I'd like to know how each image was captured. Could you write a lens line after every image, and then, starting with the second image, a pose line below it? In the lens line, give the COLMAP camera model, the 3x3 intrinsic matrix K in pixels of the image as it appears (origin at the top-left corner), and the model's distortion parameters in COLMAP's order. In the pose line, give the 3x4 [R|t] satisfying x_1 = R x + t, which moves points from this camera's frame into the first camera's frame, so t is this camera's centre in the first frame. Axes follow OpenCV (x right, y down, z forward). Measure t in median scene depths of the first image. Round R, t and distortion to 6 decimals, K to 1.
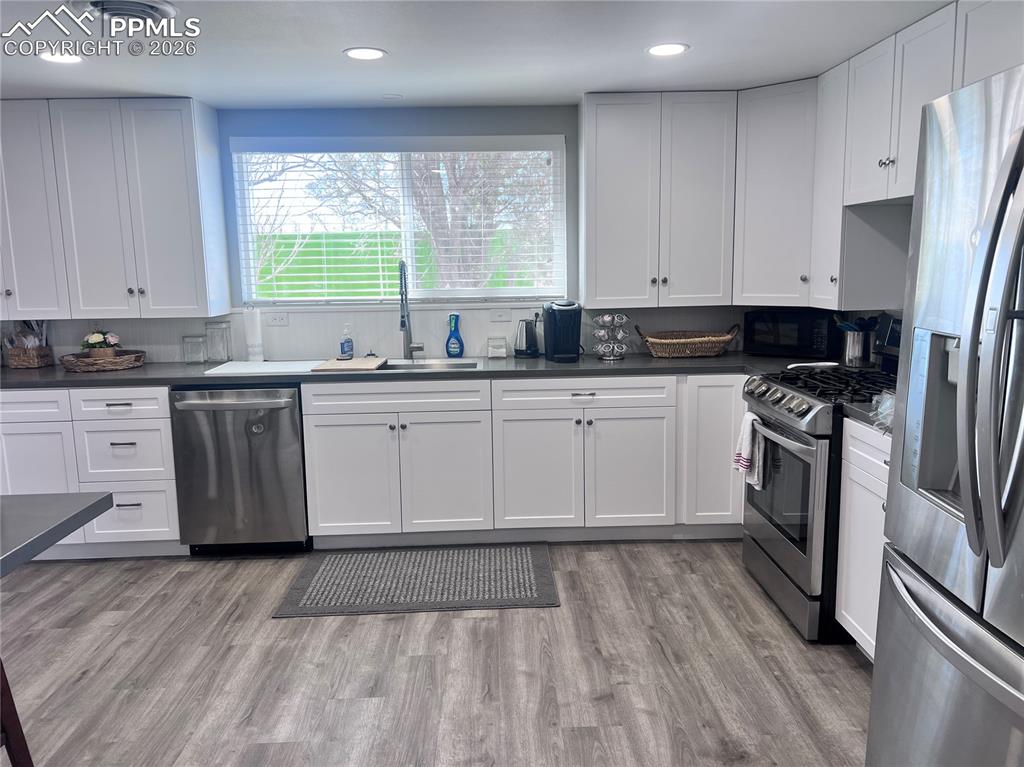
lens RADIAL K [[780.5, 0, 516.9], [0, 780.5, 385.3], [0, 0, 1]] dist [0.073340, -0.072220]
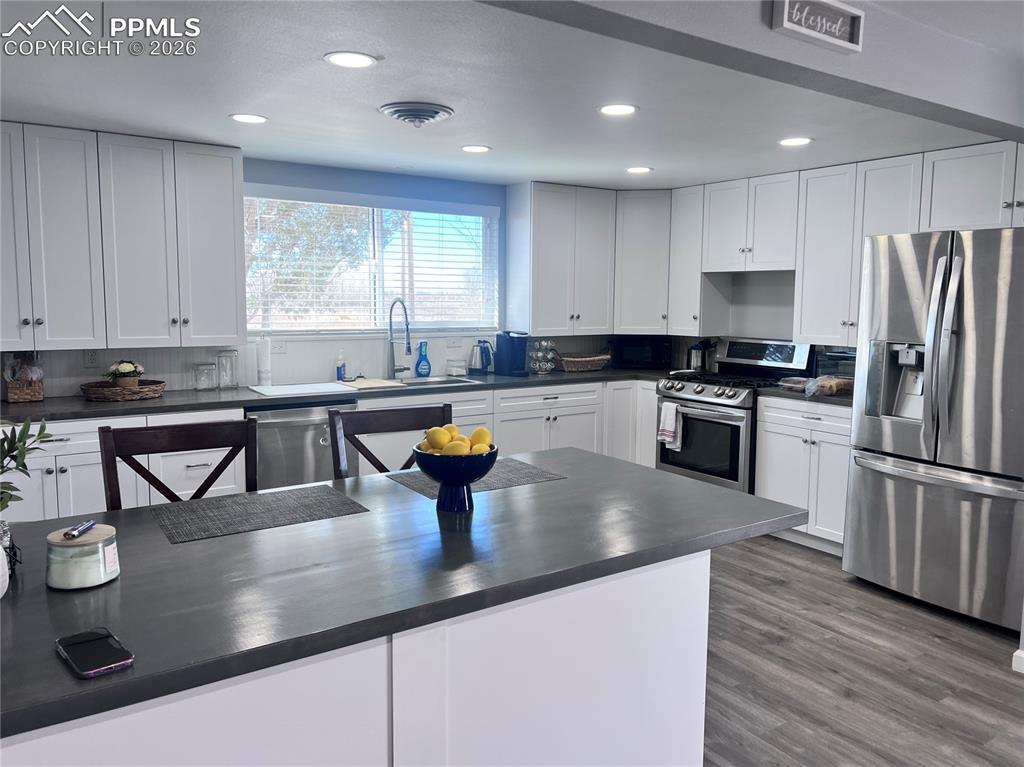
lens RADIAL K [[780.5, 0, 511.6], [0, 780.5, 379.4], [0, 0, 1]] dist [0.073340, -0.072220]
pose [[0.837740, -0.031835, 0.545141, -0.714611], [0.063114, 0.997254, -0.038752, 0.027080], [-0.542410, 0.066870, 0.837448, -0.110578]]
